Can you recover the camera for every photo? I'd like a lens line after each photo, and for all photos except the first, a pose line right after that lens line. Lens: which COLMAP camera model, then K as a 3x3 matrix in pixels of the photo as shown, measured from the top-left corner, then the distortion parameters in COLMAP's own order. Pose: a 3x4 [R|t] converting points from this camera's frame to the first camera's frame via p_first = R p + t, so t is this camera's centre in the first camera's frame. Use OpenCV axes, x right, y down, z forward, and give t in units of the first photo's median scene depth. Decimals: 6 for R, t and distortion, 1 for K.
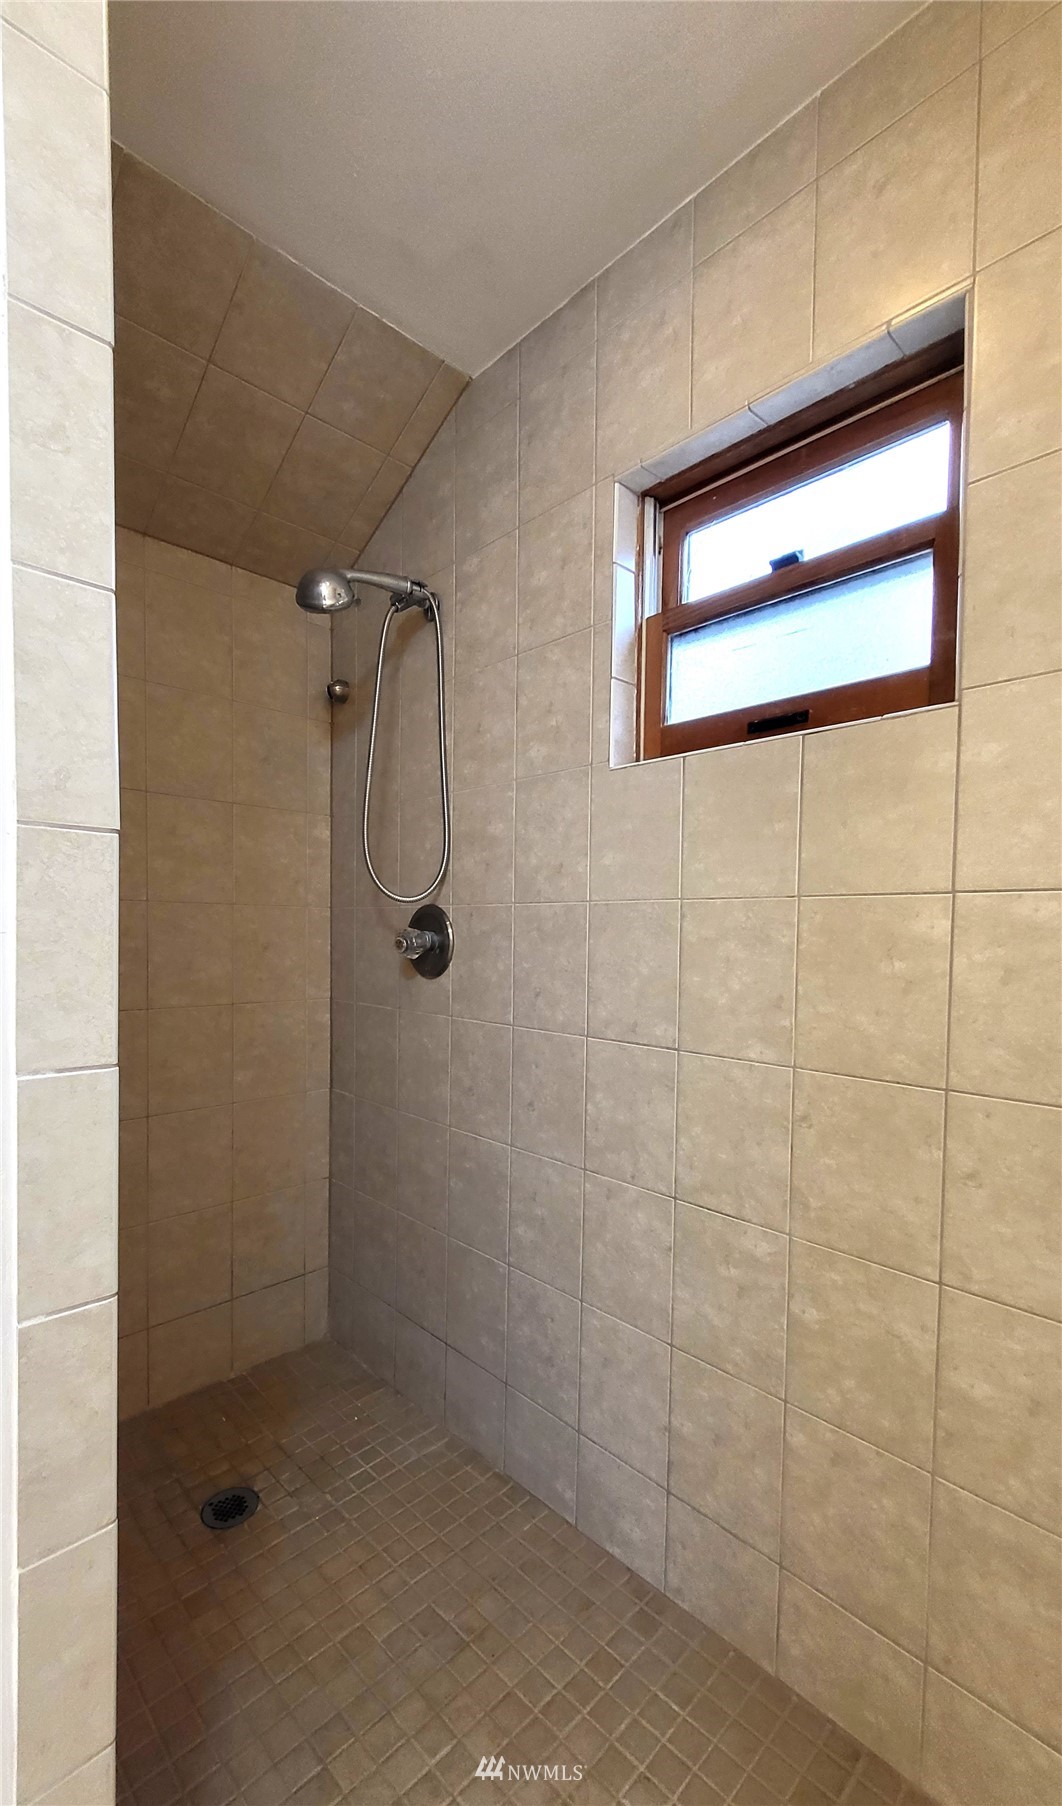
lens RADIAL K [[760.3, 0, 432.4], [0, 760.3, 967.7], [0, 0, 1]] dist [0.002357, -0.000563]
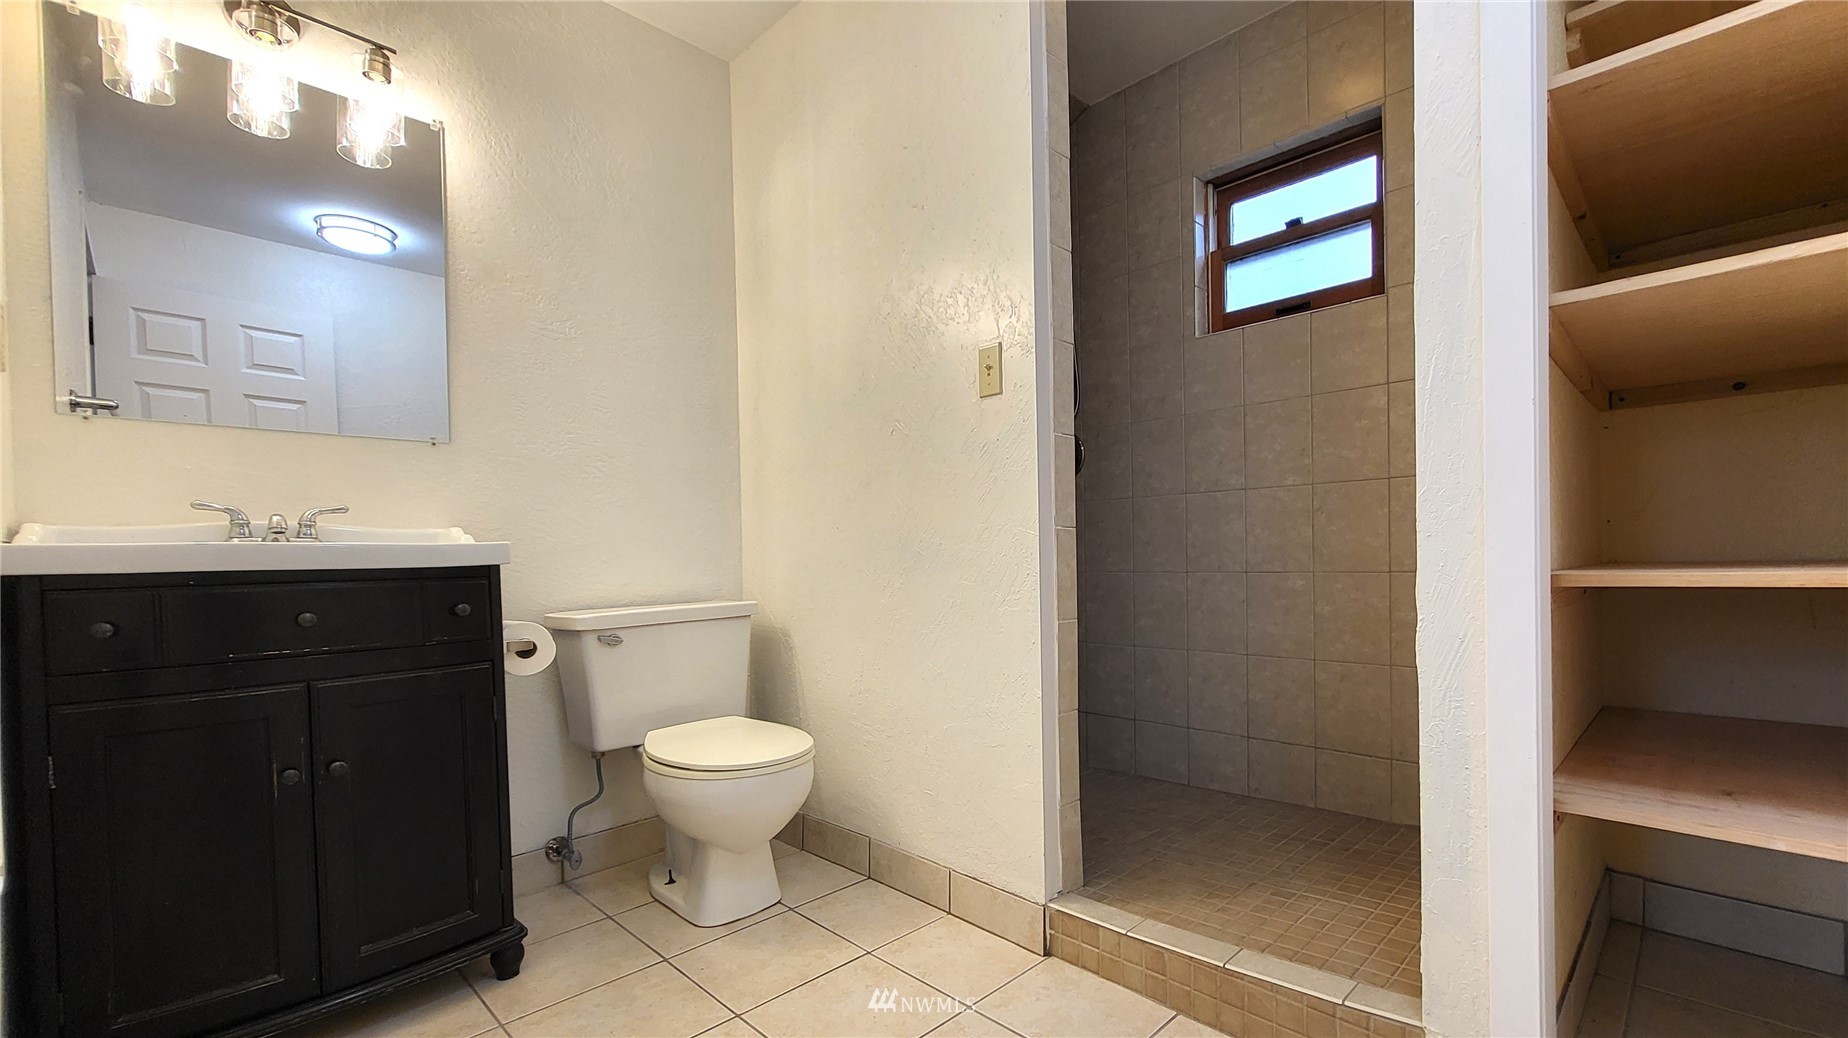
lens RADIAL K [[765.3, 0, 924.0], [0, 765.3, 573.8], [0, 0, 1]] dist [0.001640, 0.000530]
pose [[0.997965, -0.033108, 0.054487, -0.572119], [0.033944, 0.999319, -0.014492, 0.323806], [-0.053970, 0.016312, 0.998409, -0.813998]]
